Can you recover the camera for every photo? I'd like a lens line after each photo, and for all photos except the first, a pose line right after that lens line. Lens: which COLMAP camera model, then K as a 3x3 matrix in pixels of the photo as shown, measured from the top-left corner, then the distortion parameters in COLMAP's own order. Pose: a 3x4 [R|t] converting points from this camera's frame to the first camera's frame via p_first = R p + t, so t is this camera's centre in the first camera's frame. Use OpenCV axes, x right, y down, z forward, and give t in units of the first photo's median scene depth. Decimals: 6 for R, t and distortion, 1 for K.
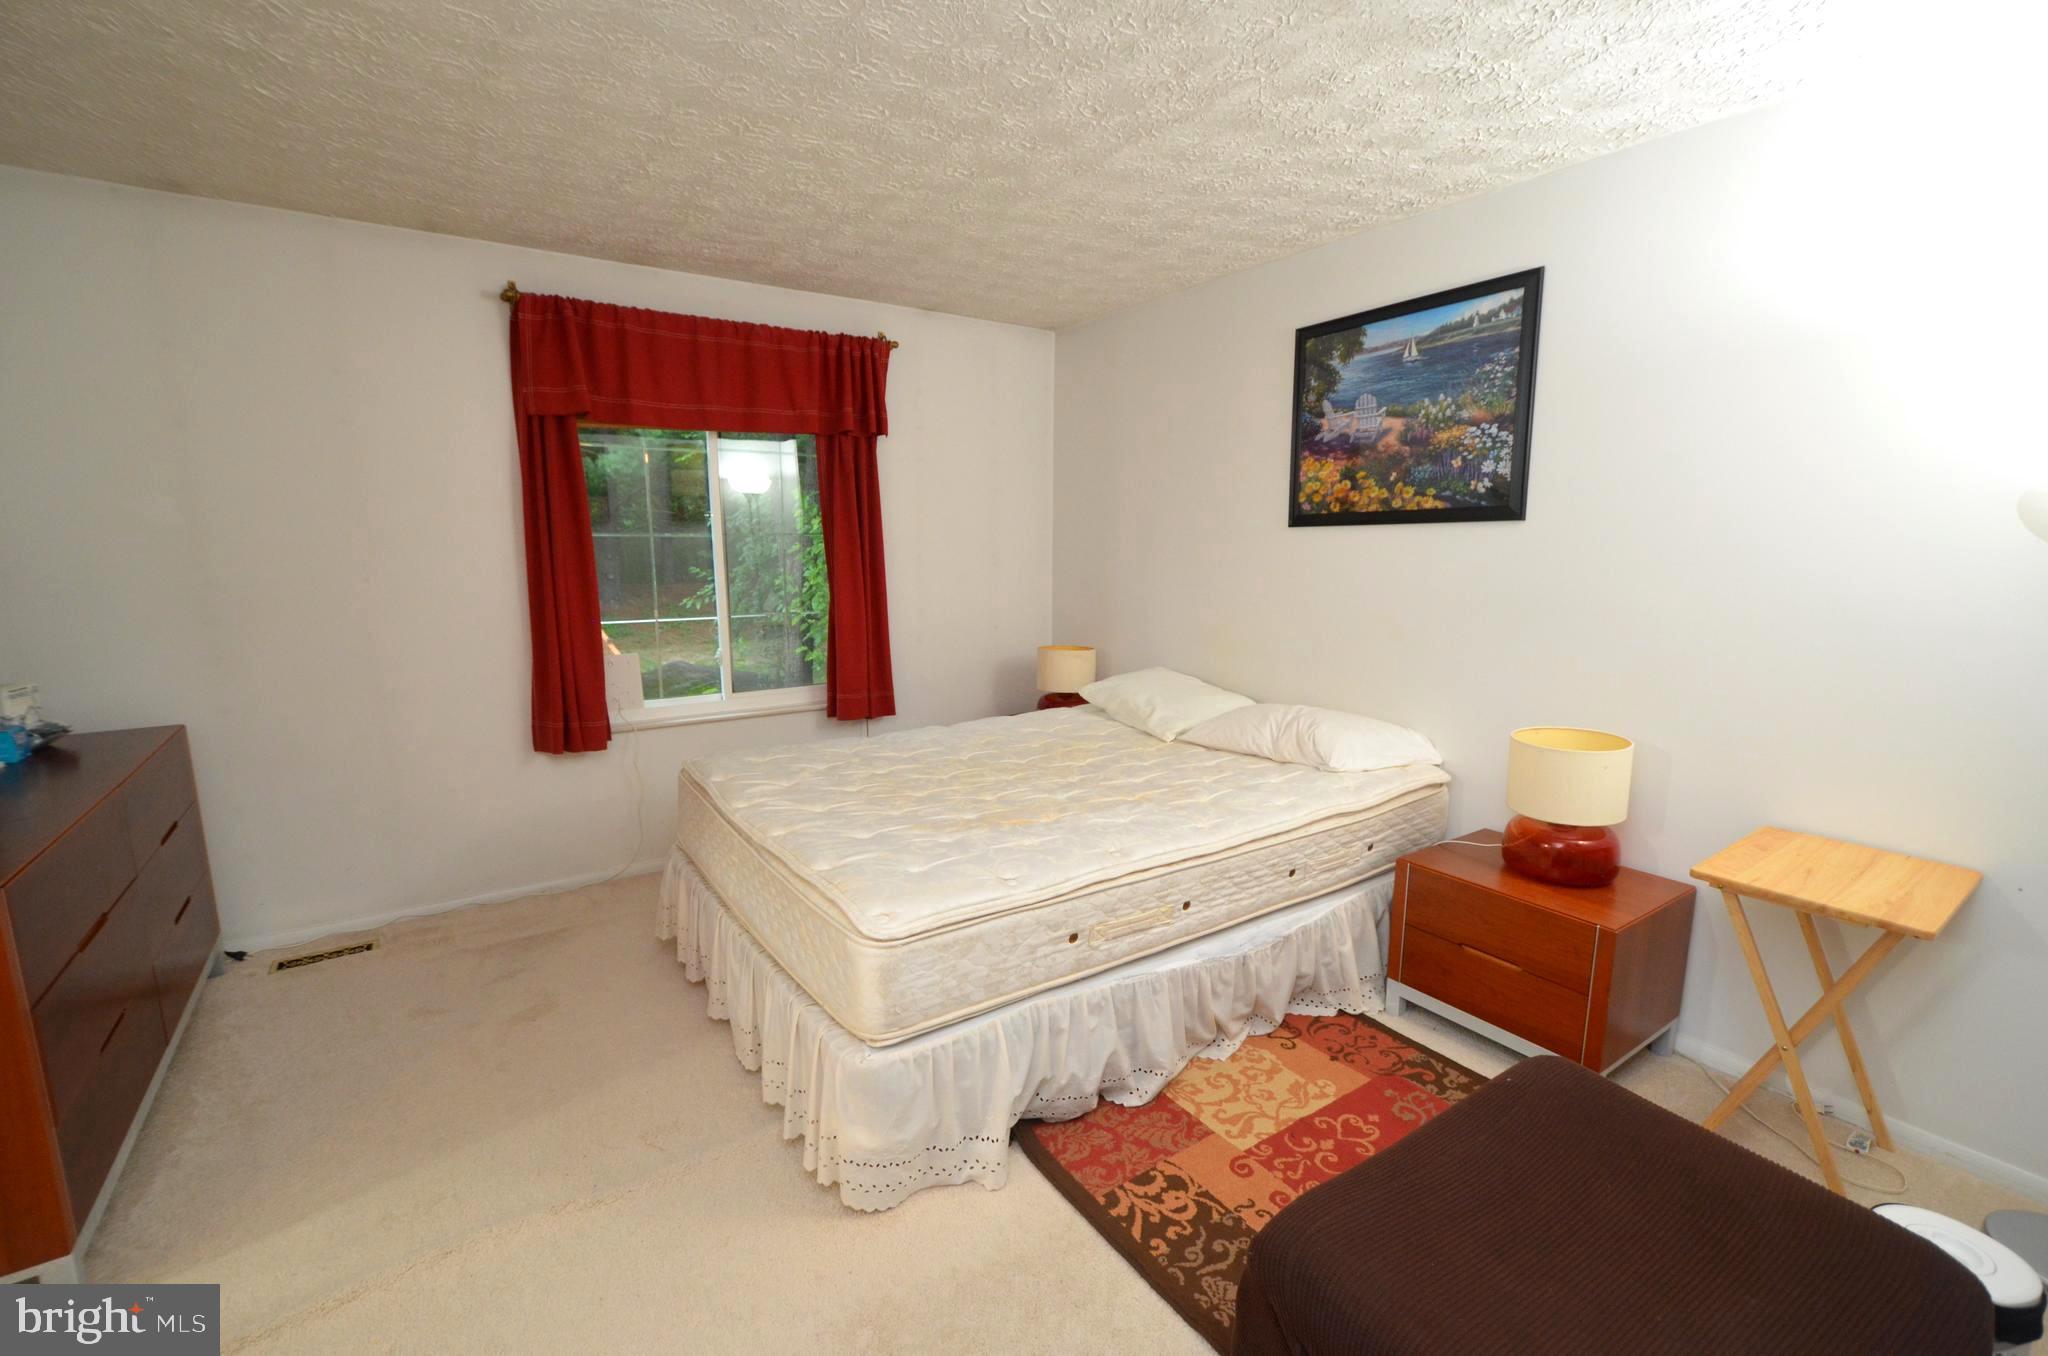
lens RADIAL K [[886.4, 0, 1026.1], [0, 886.4, 687.1], [0, 0, 1]] dist [0.014738, -0.011837]
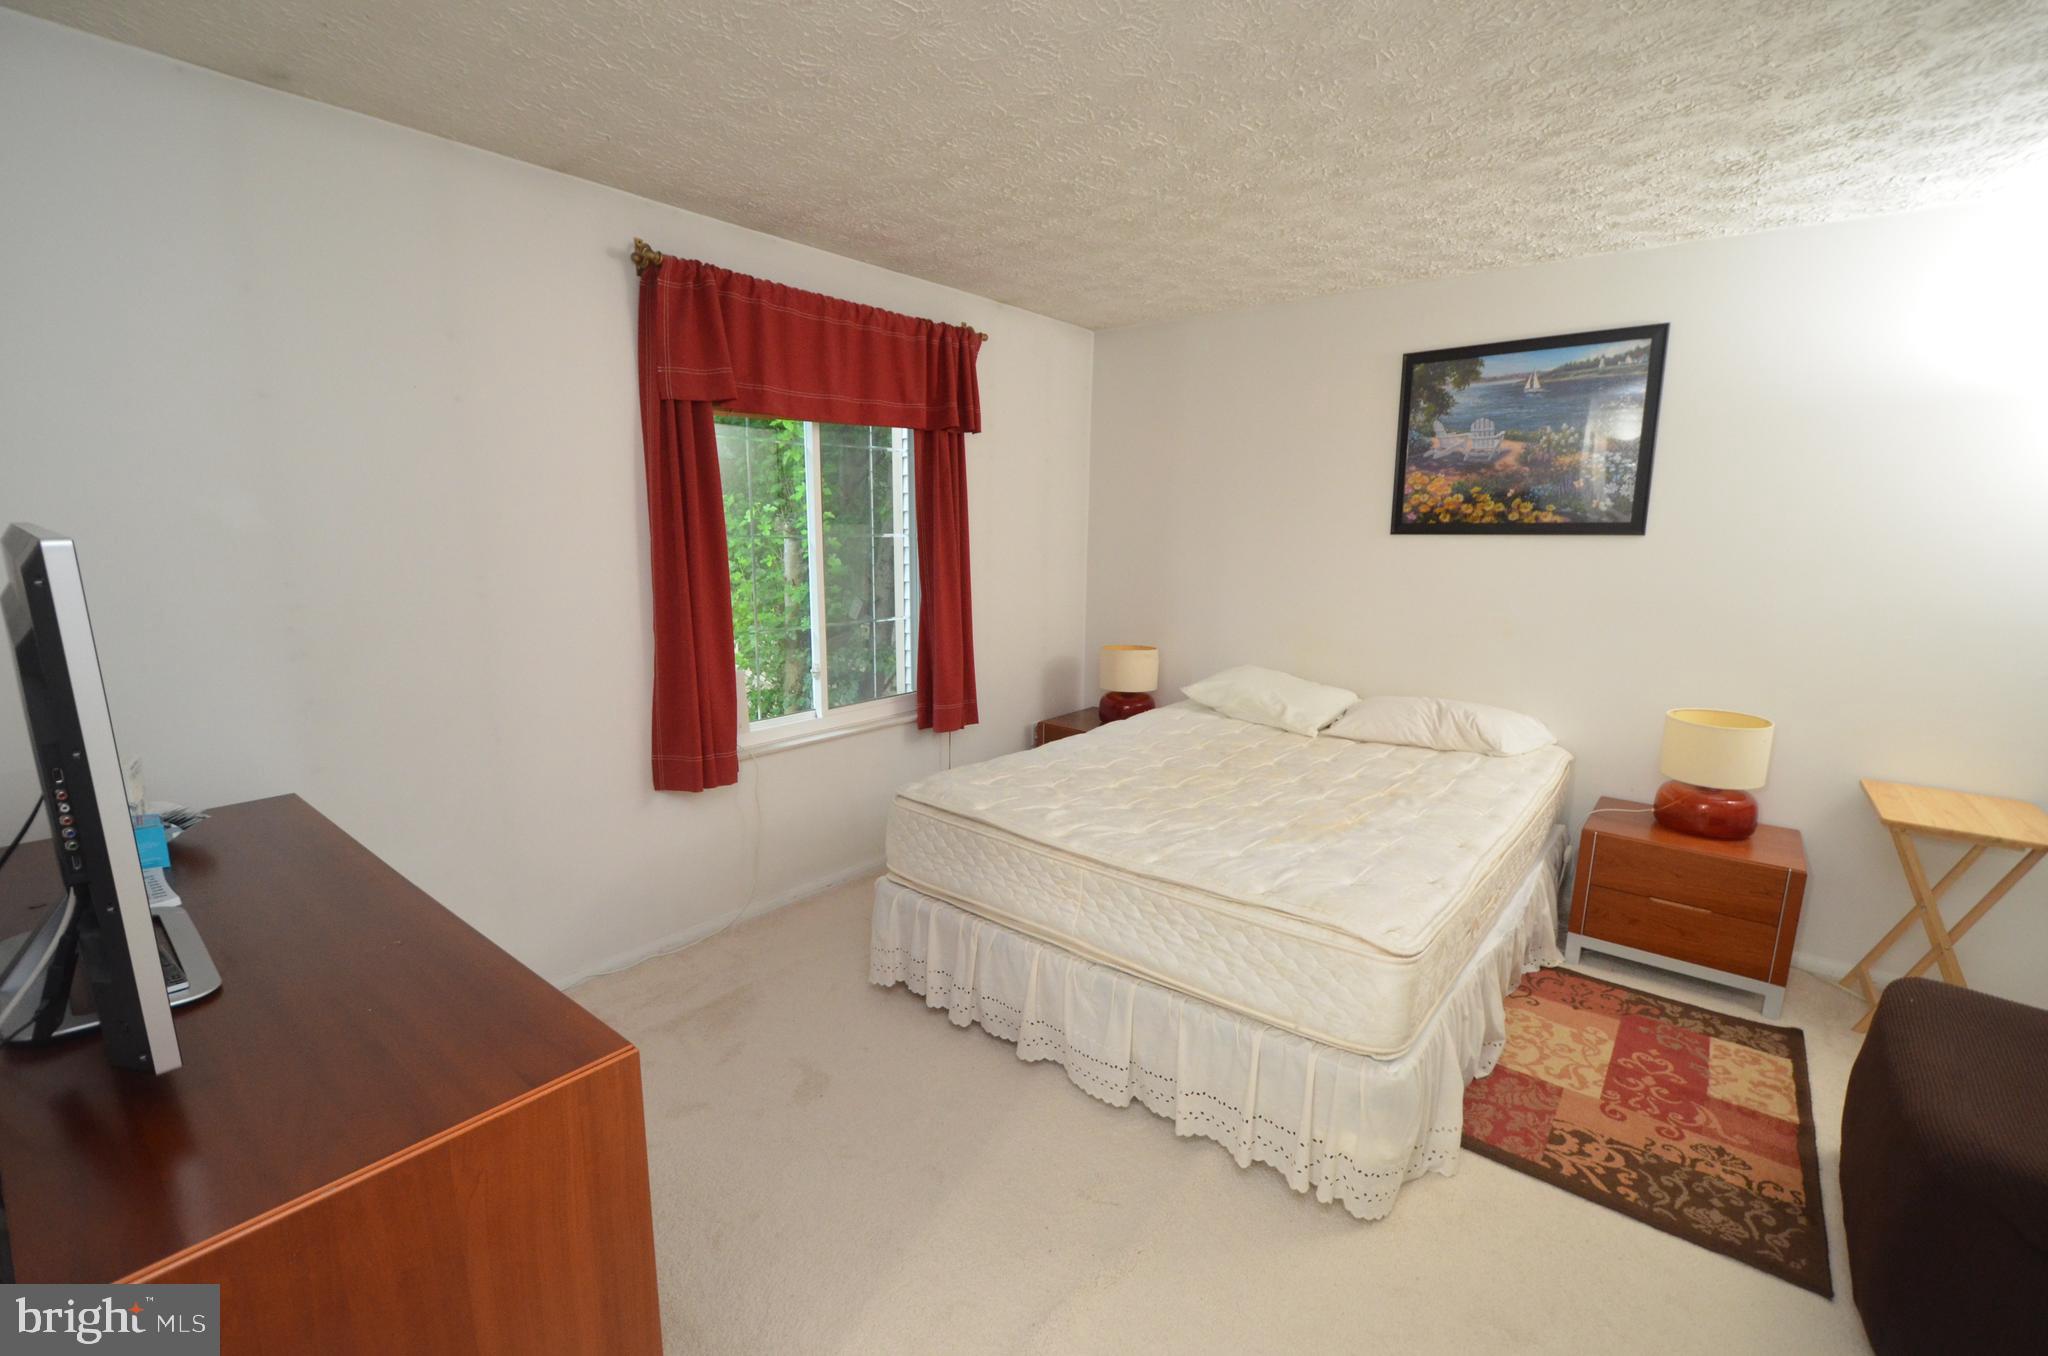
lens RADIAL K [[886.4, 0, 1026.1], [0, 886.4, 687.1], [0, 0, 1]] dist [0.014738, -0.011837]
pose [[0.957831, -0.042825, 0.284122, -0.504935], [0.037138, 0.998988, 0.025375, -0.040452], [-0.284921, -0.013753, 0.958452, 0.082889]]
